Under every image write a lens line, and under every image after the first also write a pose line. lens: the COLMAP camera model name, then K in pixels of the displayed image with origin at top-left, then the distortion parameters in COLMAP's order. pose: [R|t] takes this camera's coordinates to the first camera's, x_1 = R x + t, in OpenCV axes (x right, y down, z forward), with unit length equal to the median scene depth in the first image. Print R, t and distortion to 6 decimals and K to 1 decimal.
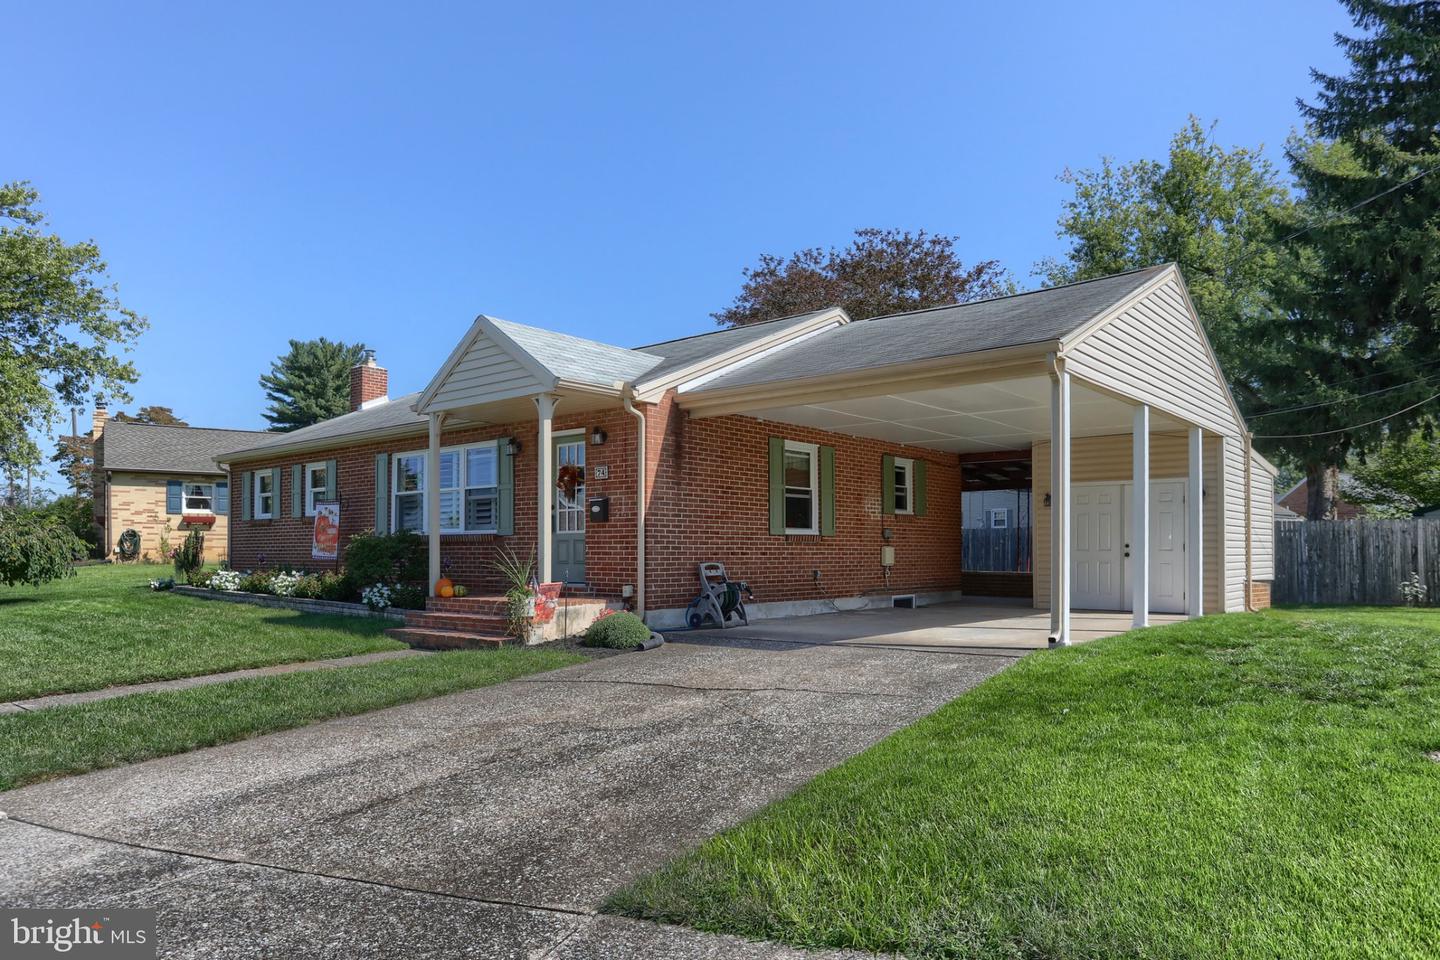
lens RADIAL K [[958.7, 0, 722.6], [0, 958.7, 542.8], [0, 0, 1]] dist [-0.048154, 0.053591]
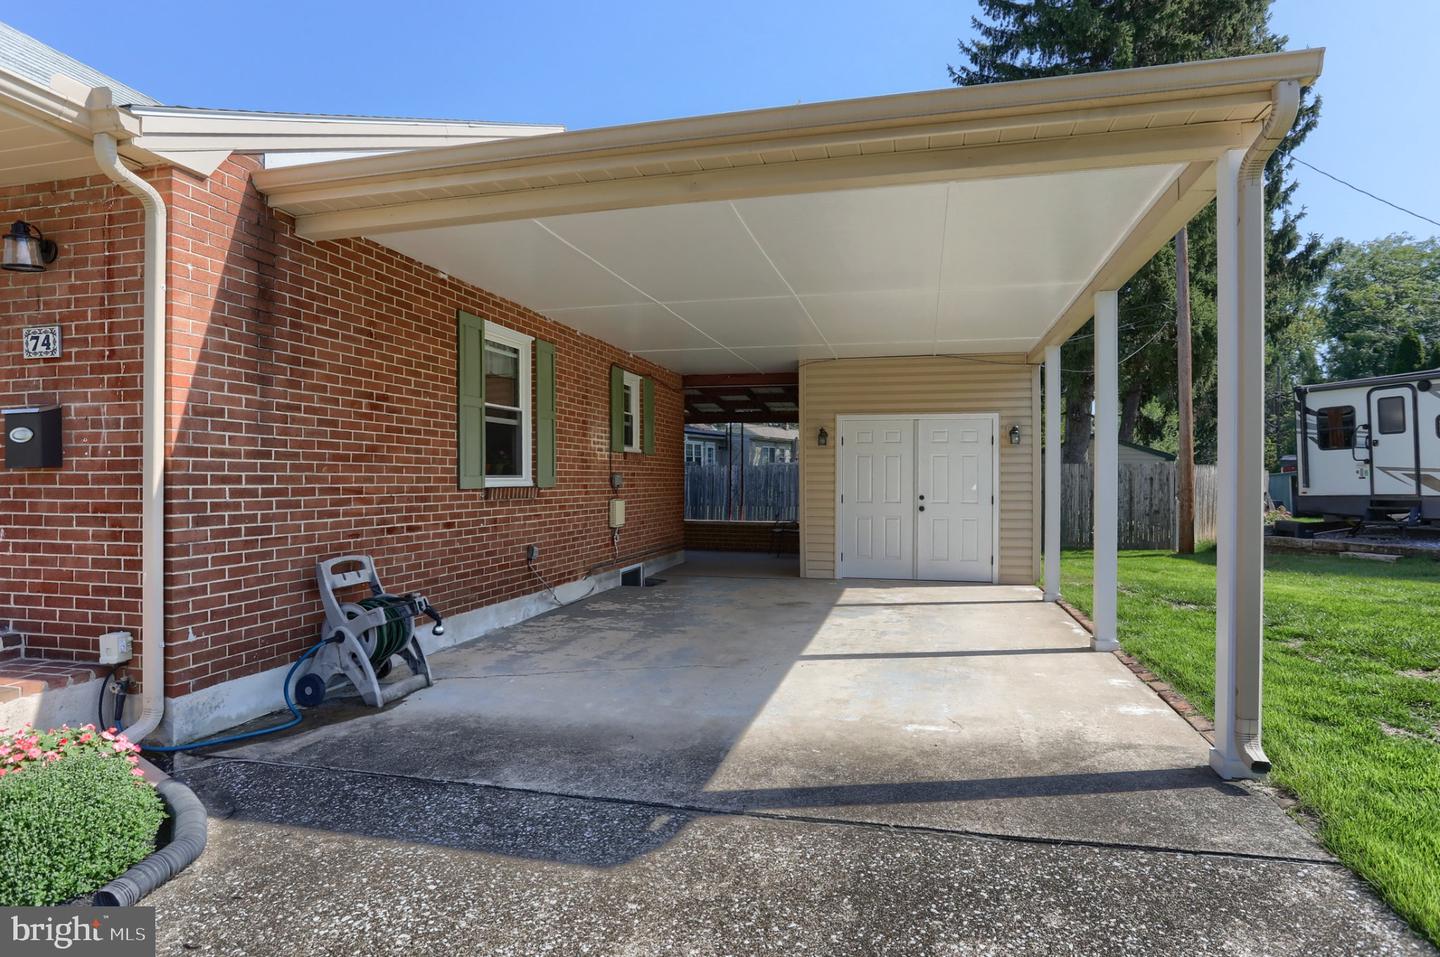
lens RADIAL K [[821.5, 0, 741.3], [0, 821.5, 478.1], [0, 0, 1]] dist [-0.061649, 0.037825]
pose [[0.892923, 0.000732, 0.450209, -0.015685], [-0.004530, 0.999963, 0.007357, -0.018682], [-0.450187, -0.008609, 0.892893, 0.503669]]
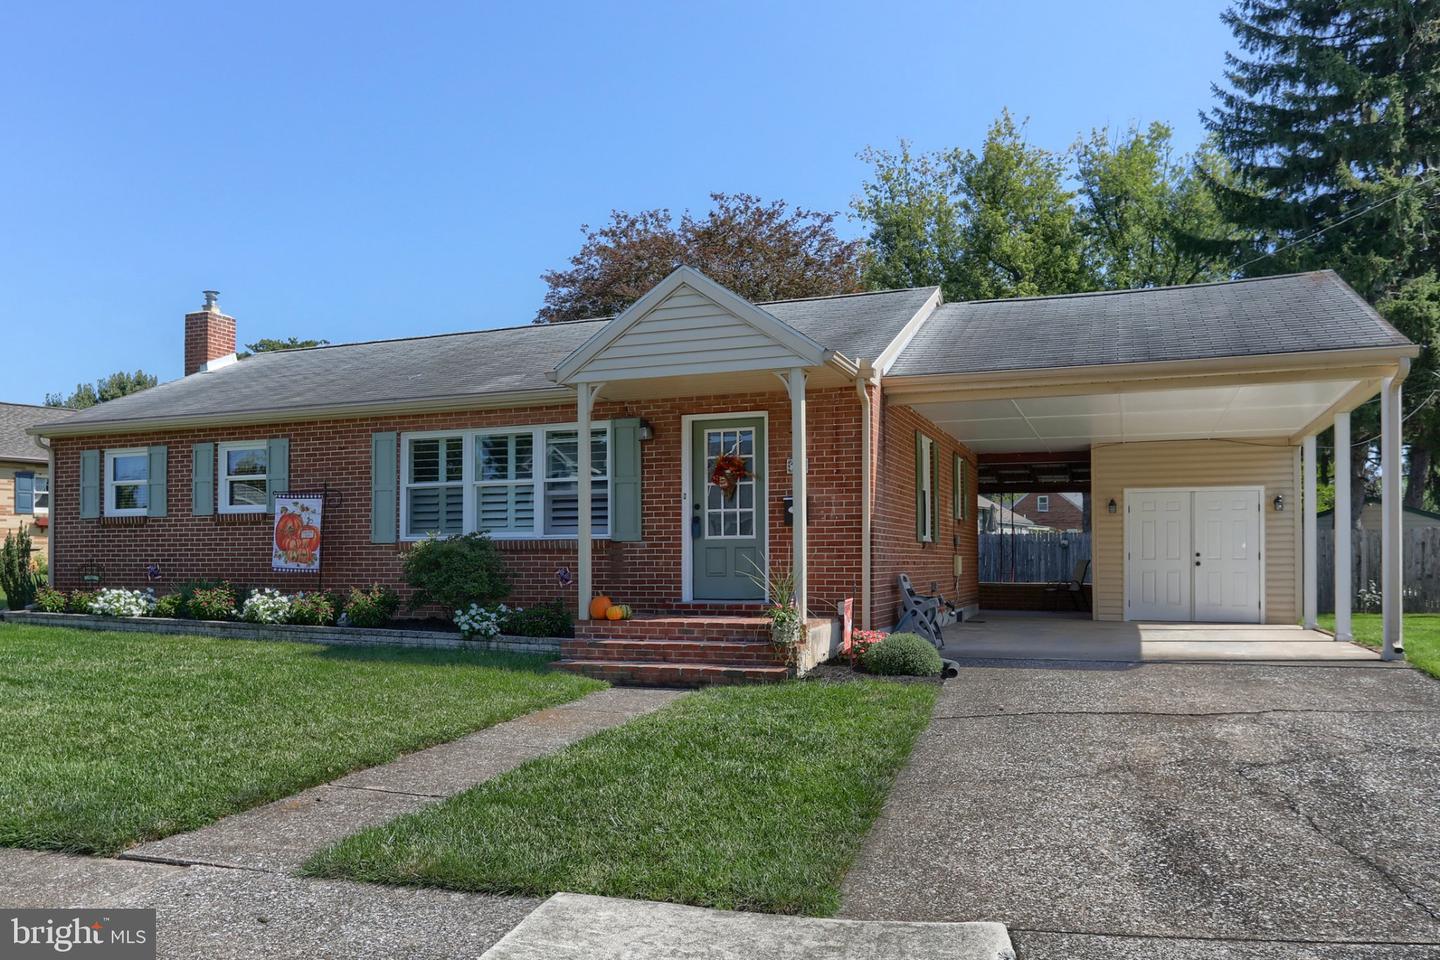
lens RADIAL K [[1110.7, 0, 715.1], [0, 1110.7, 546.4], [0, 0, 1]] dist [-0.039592, 0.053754]
pose [[0.948567, 0.002804, 0.316564, -0.435080], [-0.001391, 0.999988, -0.004688, 0.000931], [-0.316573, 0.004006, 0.948560, 0.096147]]
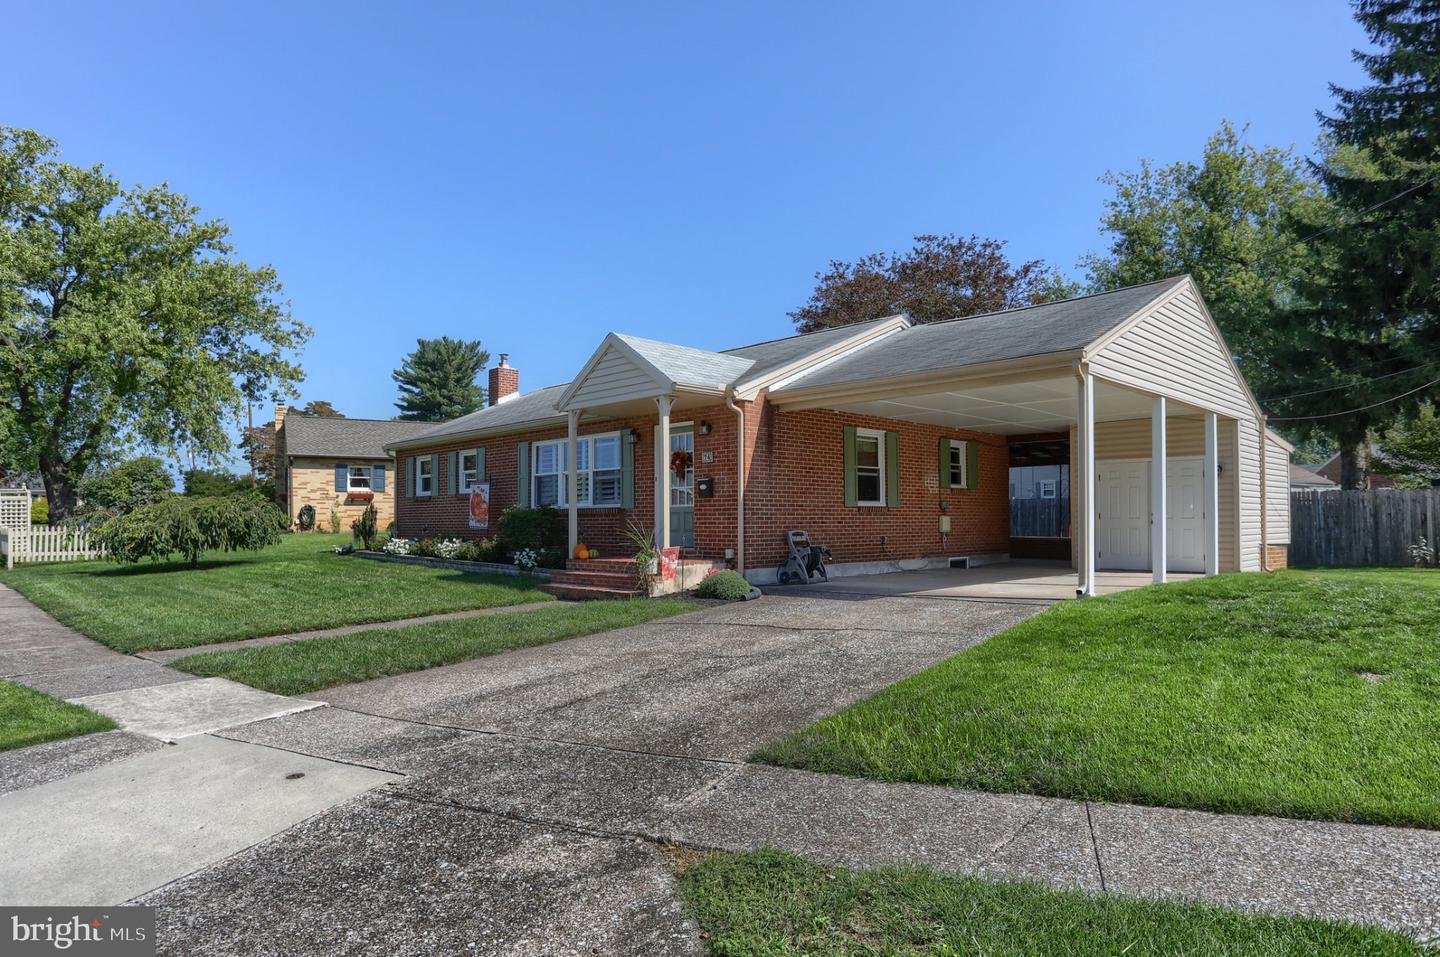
lens RADIAL K [[867.1, 0, 720.2], [0, 867.1, 514.9], [0, 0, 1]] dist [-0.059741, 0.047854]
pose [[0.996379, -0.005226, -0.084861, -0.013914], [0.005455, 0.999982, 0.002469, -0.001925], [0.084846, -0.002923, 0.996390, -0.093075]]
